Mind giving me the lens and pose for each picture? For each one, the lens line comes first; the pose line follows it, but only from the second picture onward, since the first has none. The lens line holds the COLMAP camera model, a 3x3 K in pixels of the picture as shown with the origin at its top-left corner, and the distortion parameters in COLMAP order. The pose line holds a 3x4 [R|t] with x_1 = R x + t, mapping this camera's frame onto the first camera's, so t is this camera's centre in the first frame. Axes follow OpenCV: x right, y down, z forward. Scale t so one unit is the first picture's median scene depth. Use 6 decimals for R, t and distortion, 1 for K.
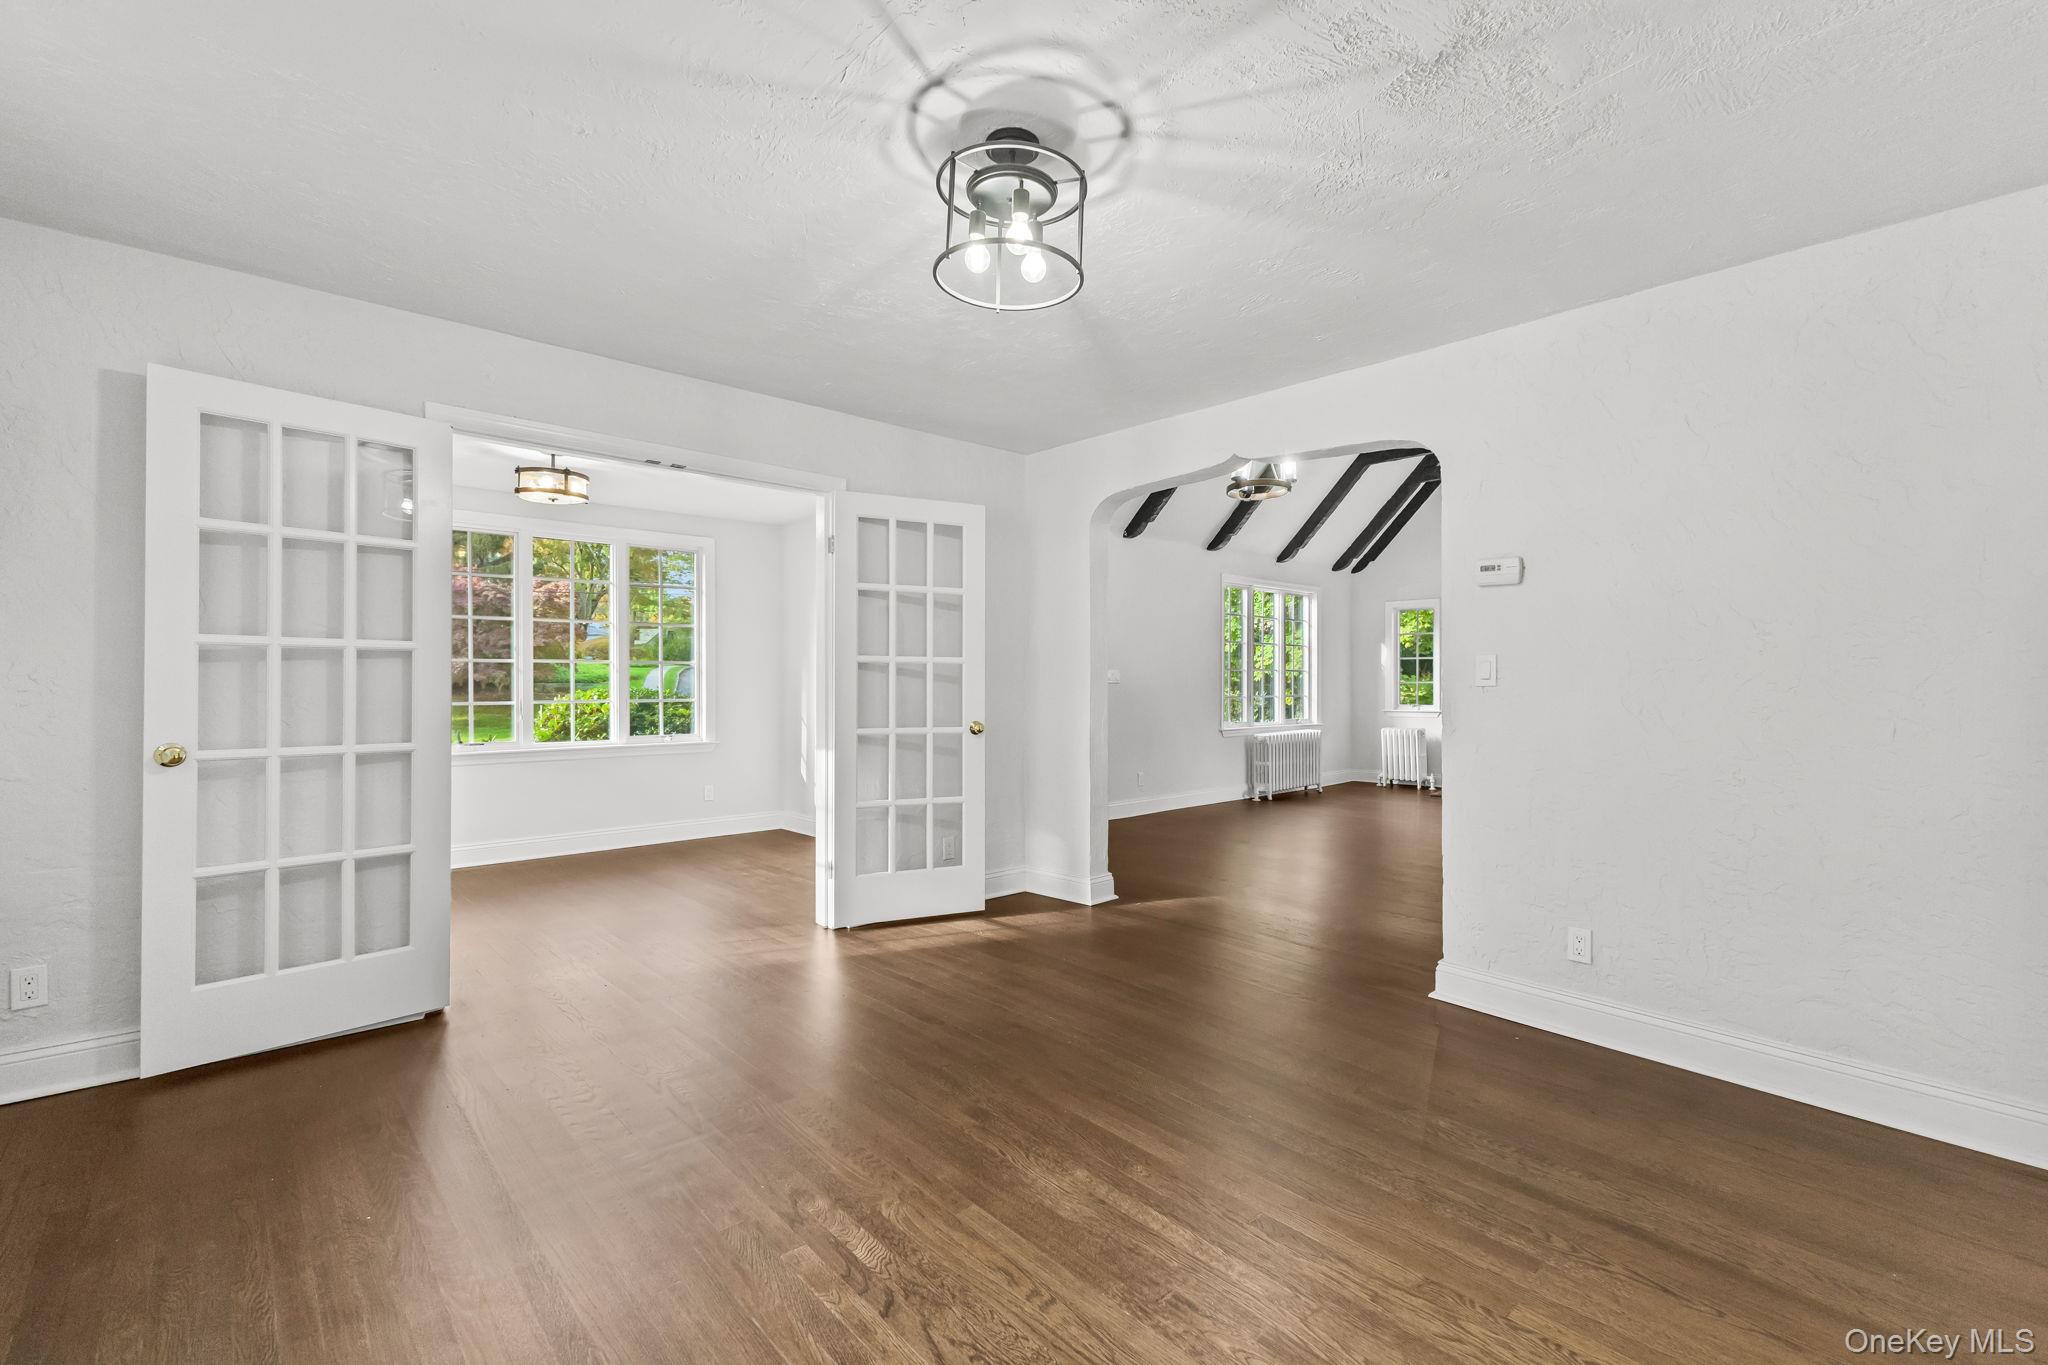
lens RADIAL K [[906.3, 0, 1024.0], [0, 906.3, 682.5], [0, 0, 1]] dist [0.003896, 0.000169]
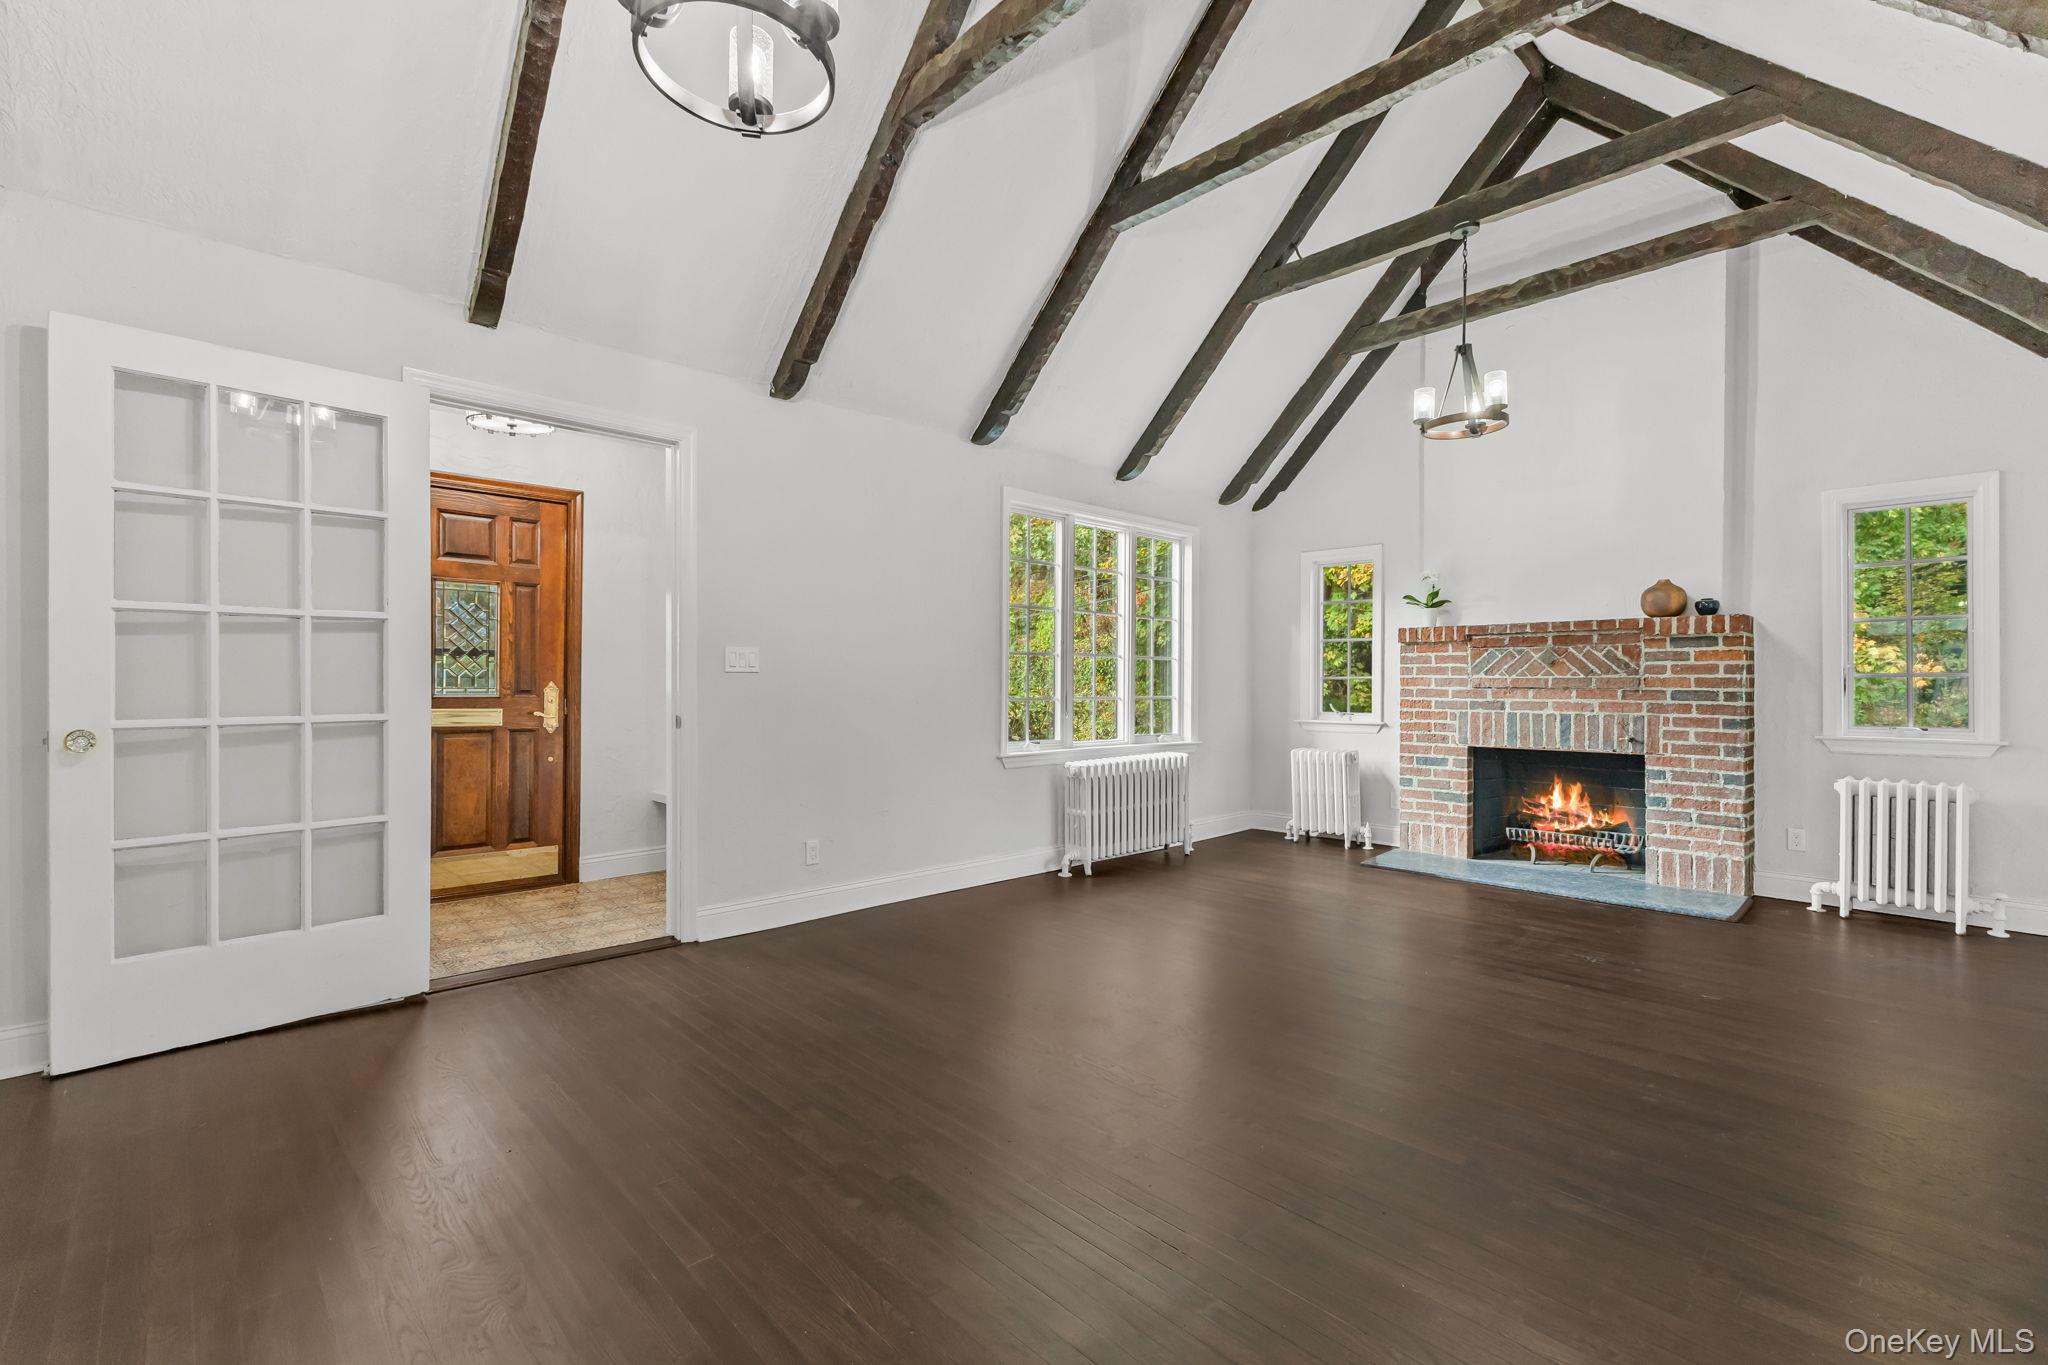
lens RADIAL K [[899.2, 0, 1024.0], [0, 899.2, 682.5], [0, 0, 1]] dist [-0.000162, -0.000157]
pose [[0.999776, 0.016284, 0.013490, 0.203567], [-0.016437, 0.999800, 0.011361, -0.002126], [-0.013302, -0.011580, 0.999844, 0.382495]]
